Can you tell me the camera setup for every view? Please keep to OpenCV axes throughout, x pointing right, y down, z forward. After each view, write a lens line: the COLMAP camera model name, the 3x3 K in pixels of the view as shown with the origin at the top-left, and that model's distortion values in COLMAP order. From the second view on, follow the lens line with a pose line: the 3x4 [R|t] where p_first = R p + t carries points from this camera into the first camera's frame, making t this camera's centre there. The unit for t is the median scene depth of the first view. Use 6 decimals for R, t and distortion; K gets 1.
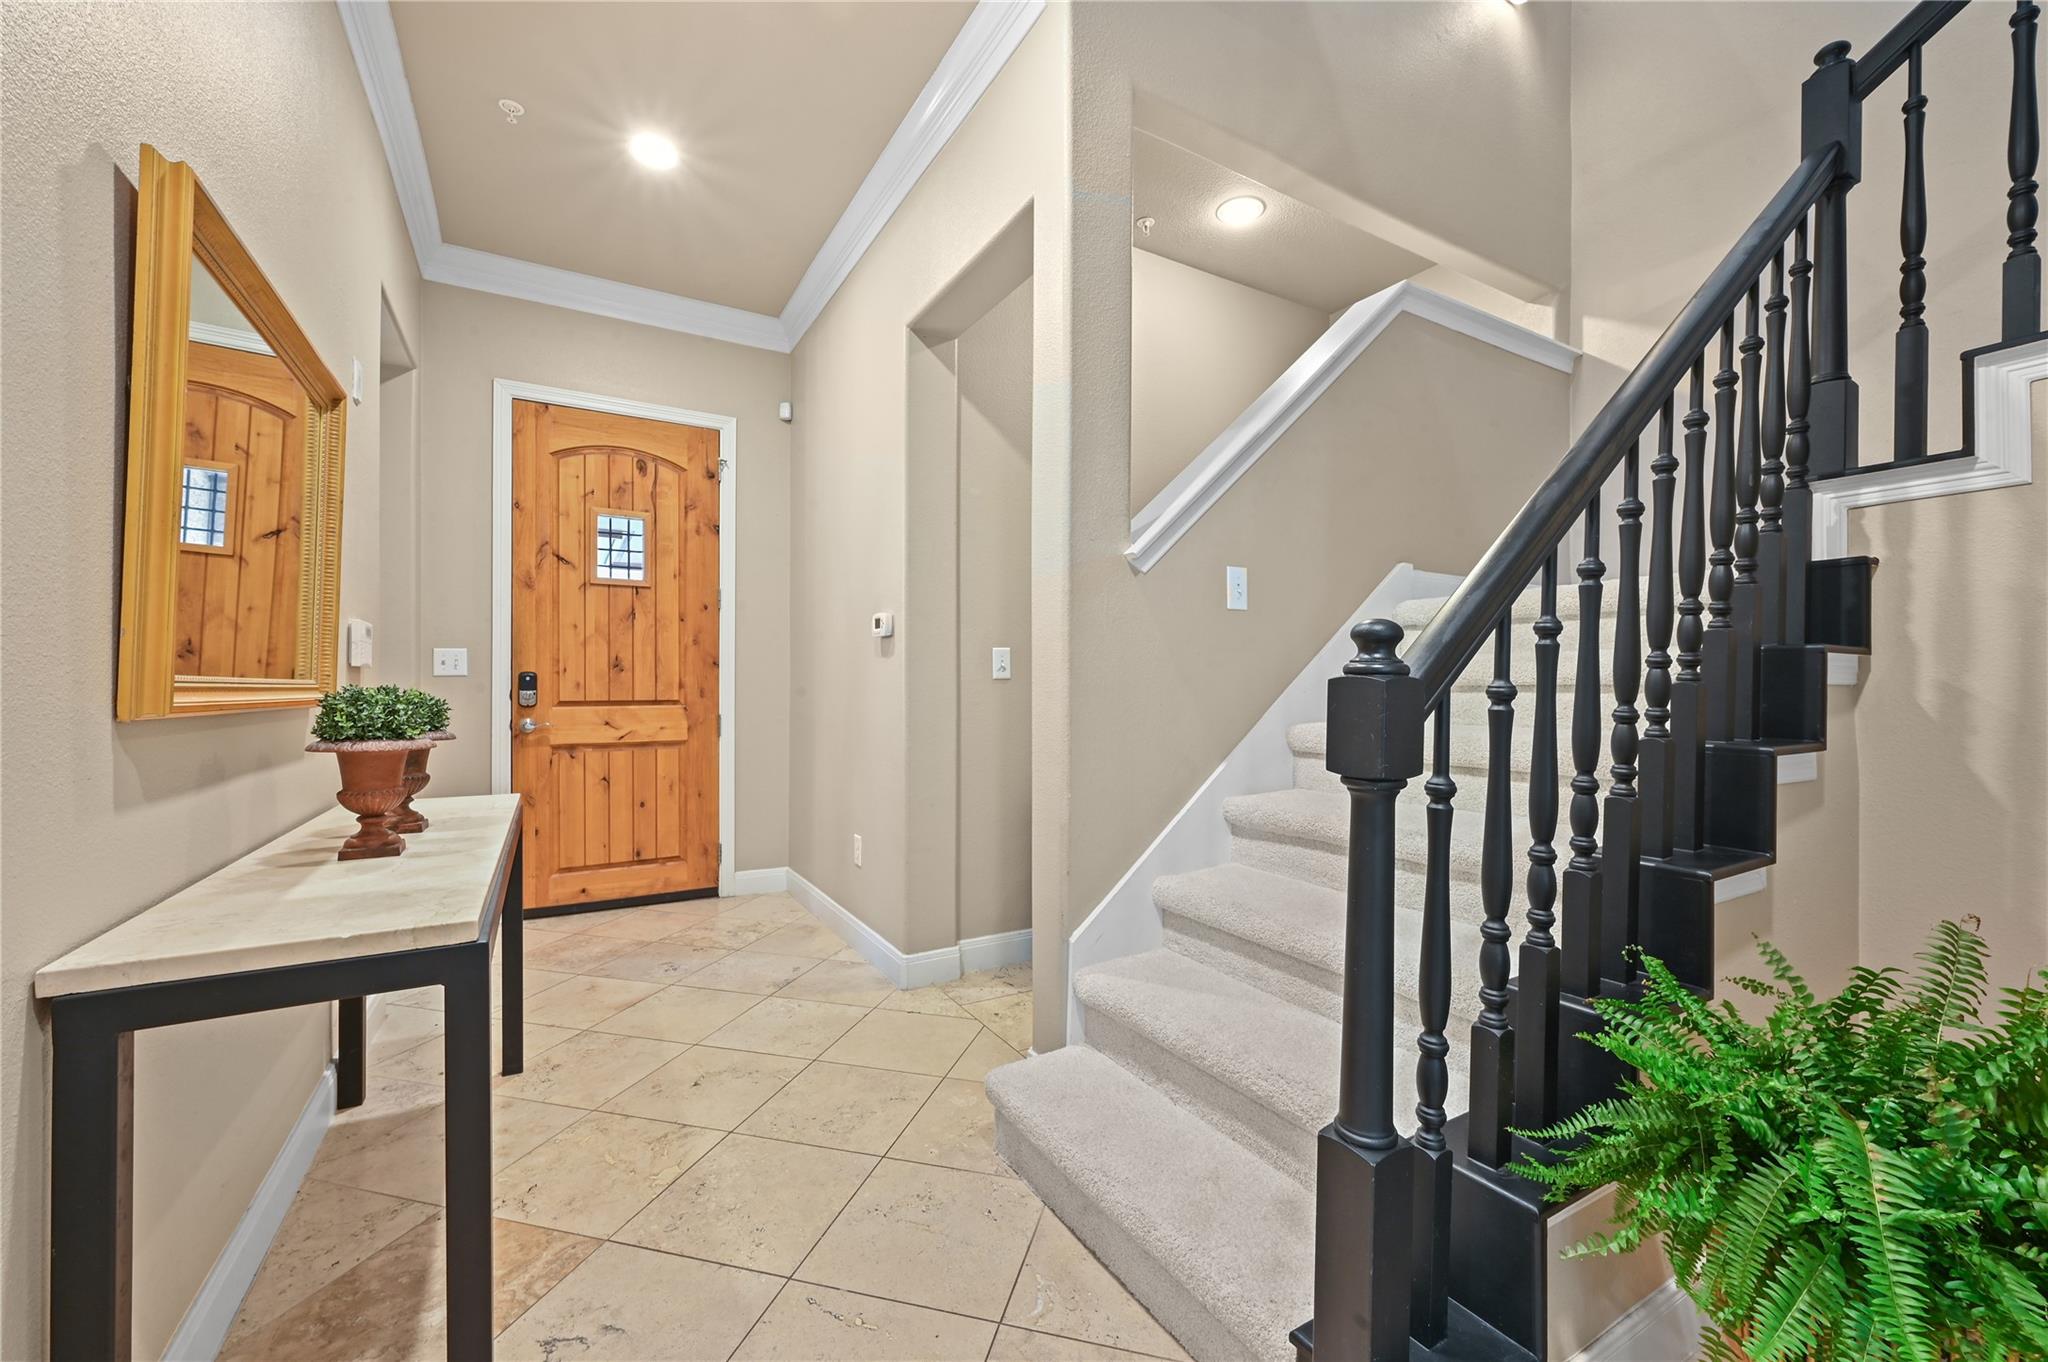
lens RADIAL K [[812.0, 0, 1036.1], [0, 812.0, 683.1], [0, 0, 1]] dist [0.001413, -0.000008]
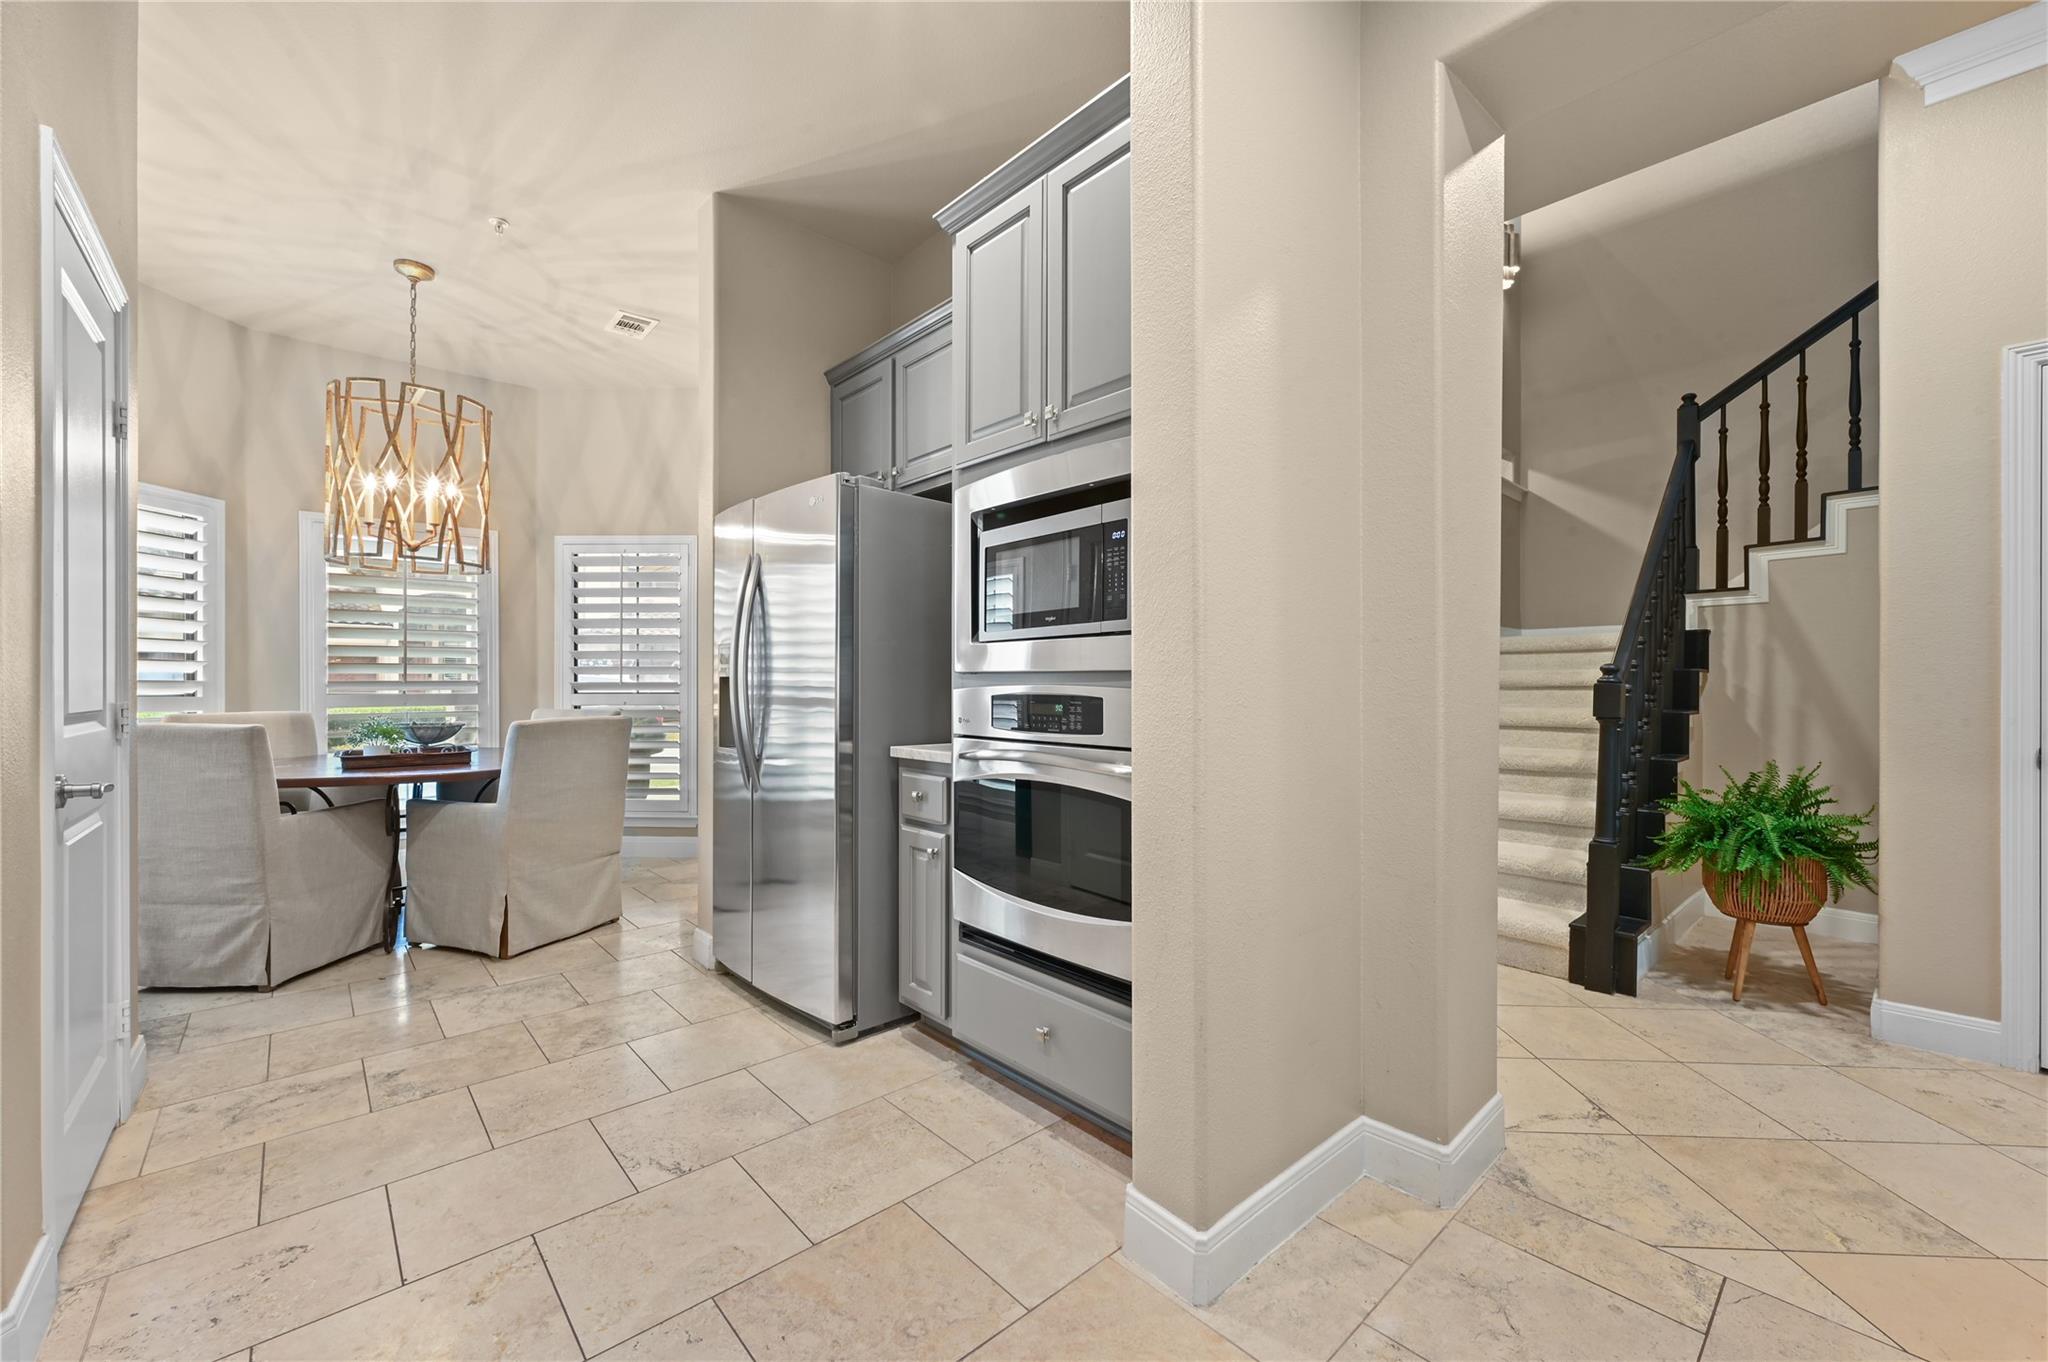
lens RADIAL K [[812.0, 0, 1019.5], [0, 812.0, 685.0], [0, 0, 1]] dist [0.001413, -0.000008]
pose [[0.979746, -0.000366, 0.200246, -1.325861], [-0.000098, 0.999997, 0.002309, -0.006195], [-0.200246, -0.002282, 0.979743, -0.848211]]
